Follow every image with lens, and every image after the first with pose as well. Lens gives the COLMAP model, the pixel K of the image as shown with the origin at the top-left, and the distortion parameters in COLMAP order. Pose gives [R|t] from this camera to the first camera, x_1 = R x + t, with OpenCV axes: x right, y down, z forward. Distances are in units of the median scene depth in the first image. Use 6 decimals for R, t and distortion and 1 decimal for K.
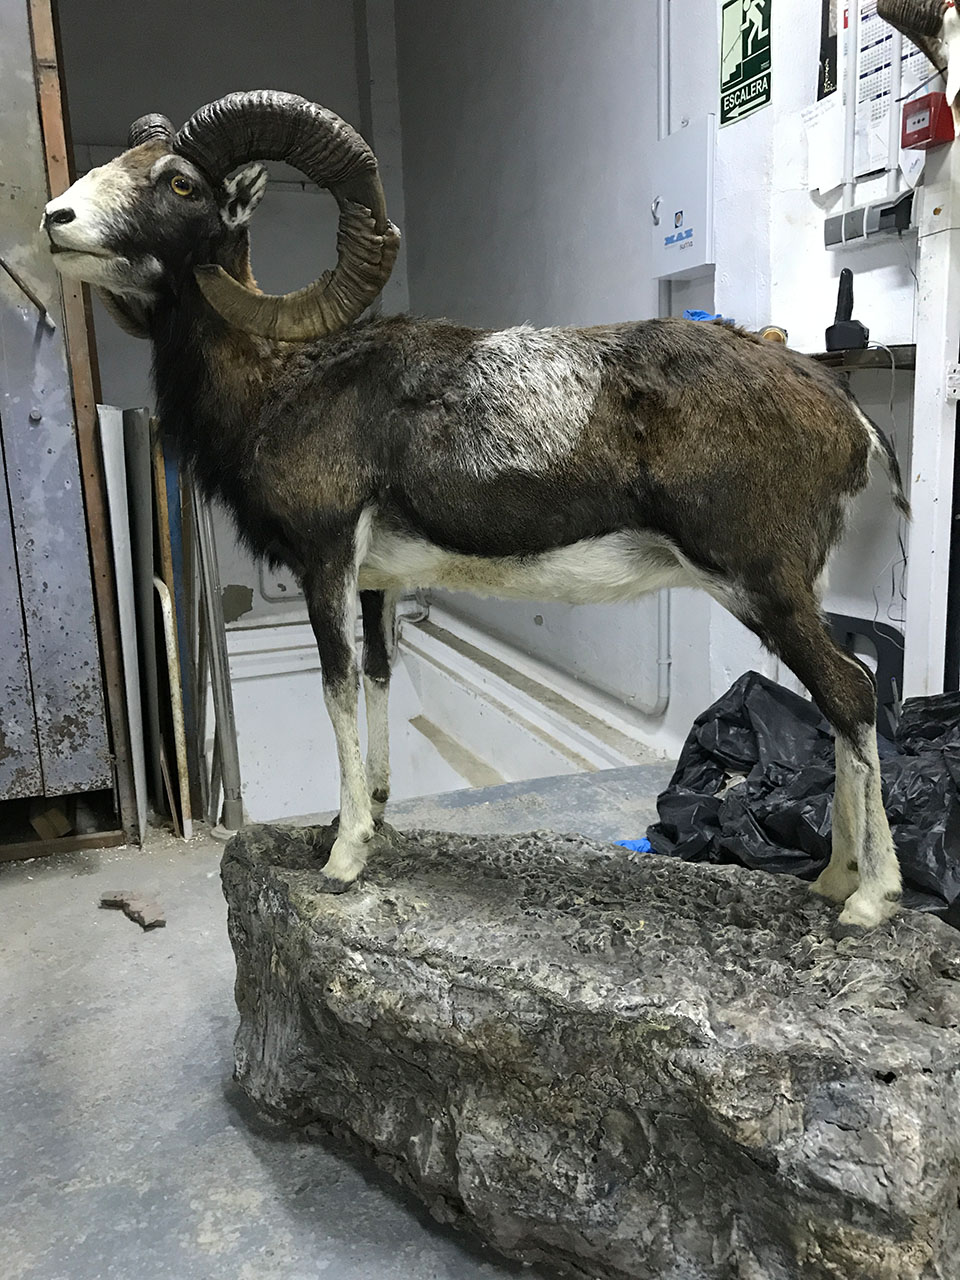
lens RADIAL K [[1047.4, 0, 478.1], [0, 1047.4, 634.4], [0, 0, 1]] dist [-0.002539, 0.000435]
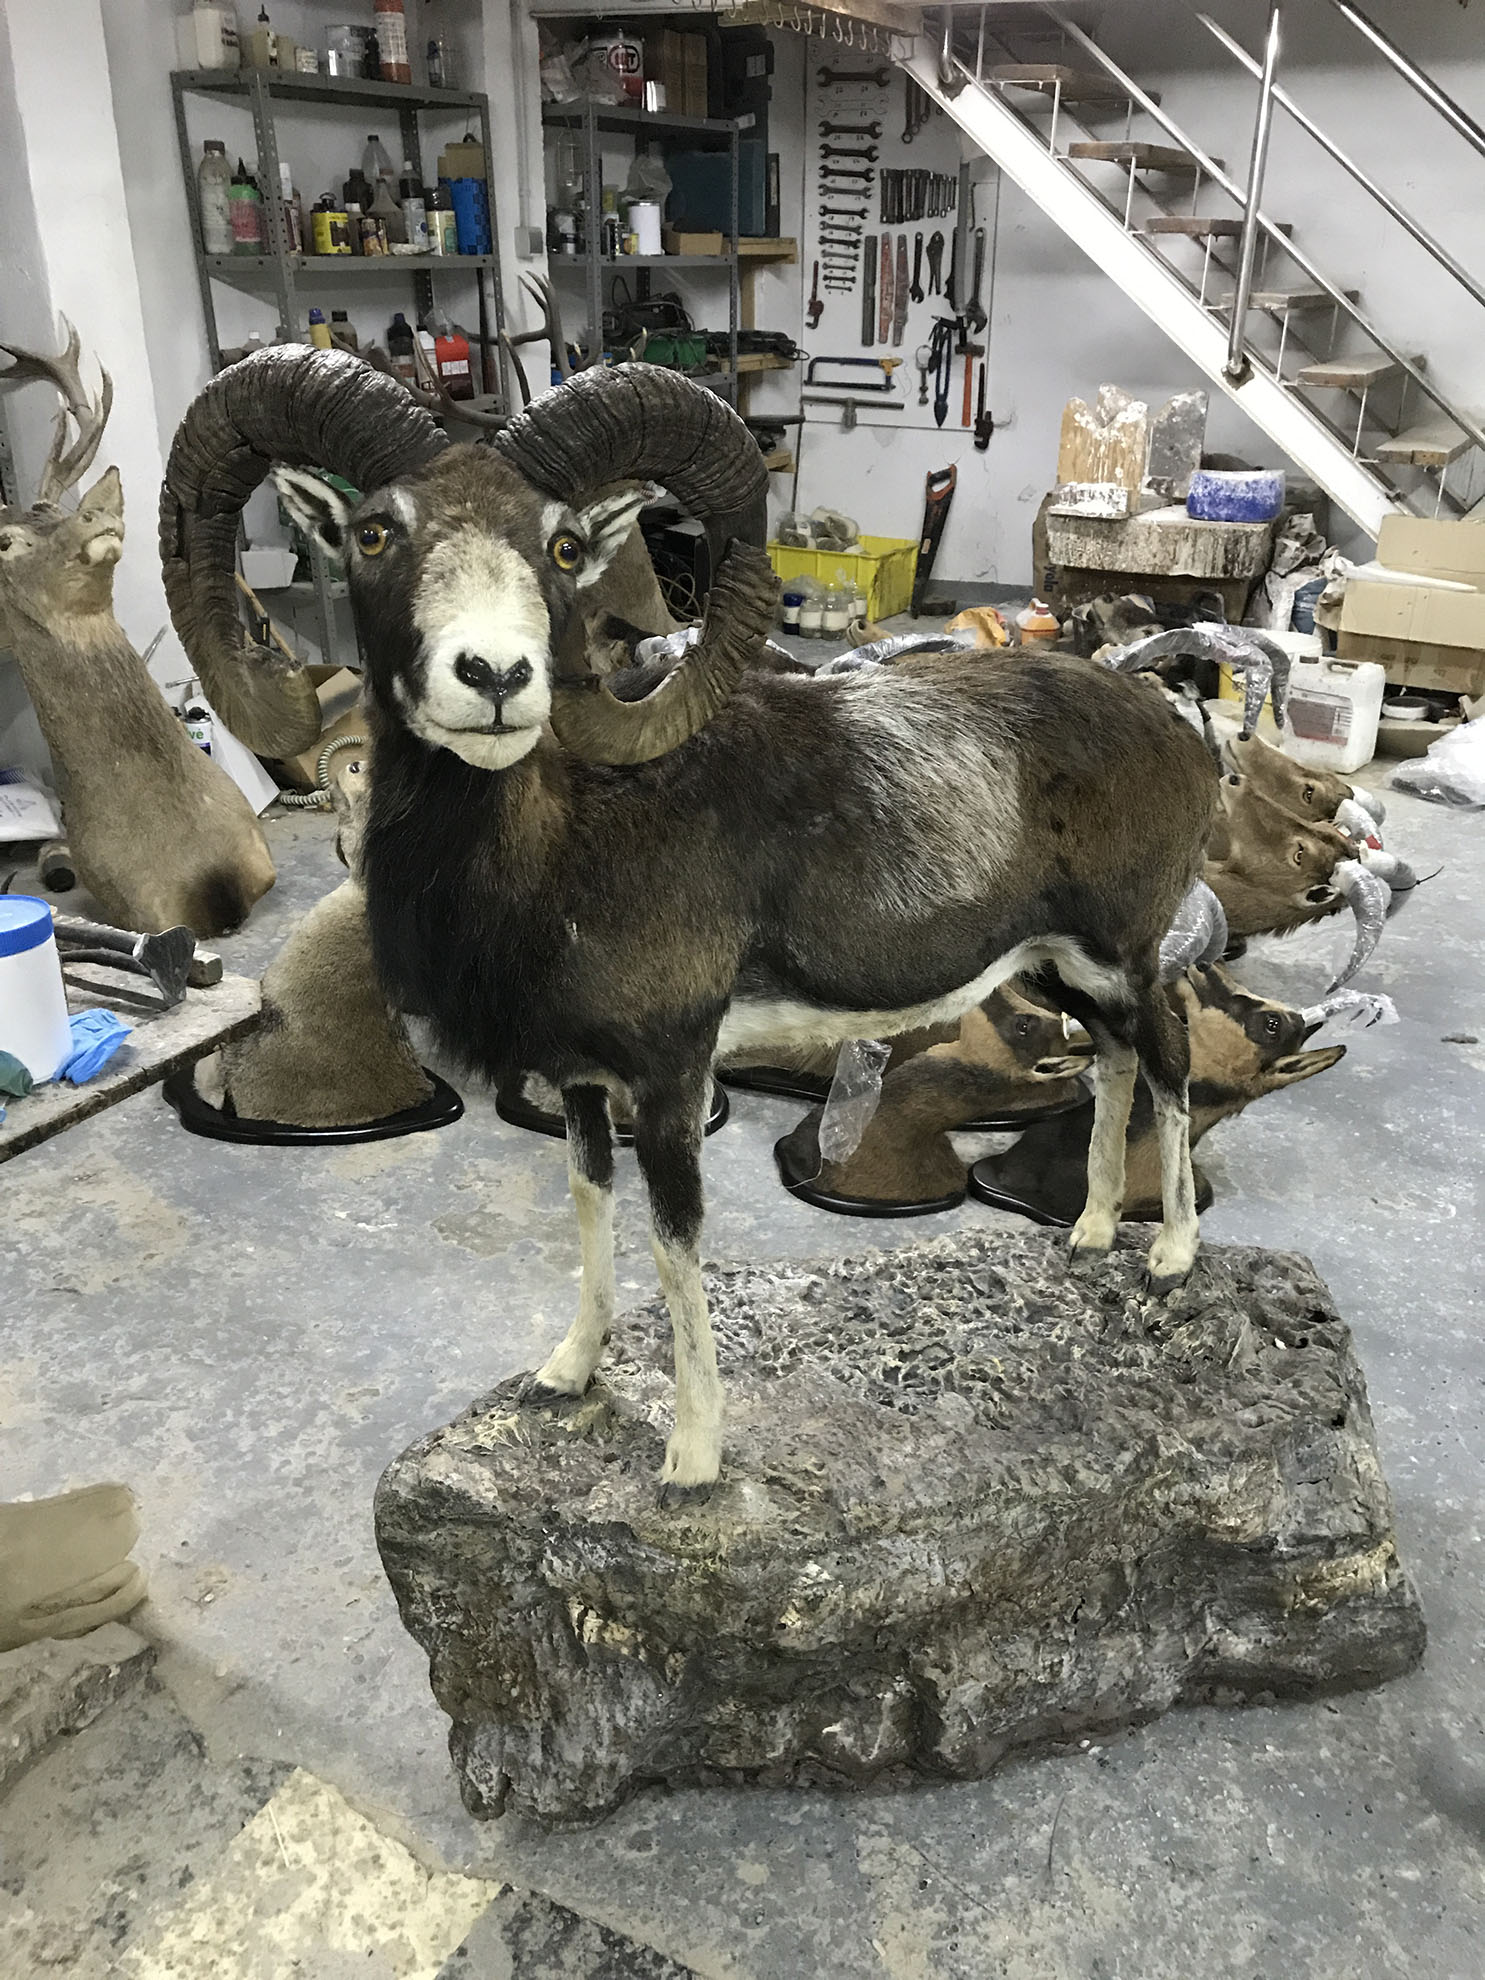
lens RADIAL K [[1620.1, 0, 739.5], [0, 1620.1, 981.3], [0, 0, 1]] dist [-0.002539, 0.000435]
pose [[0.696351, -0.265850, 0.666648, -0.836800], [0.107836, 0.957076, 0.269028, -0.421519], [-0.709554, -0.115449, 0.695129, 0.295117]]
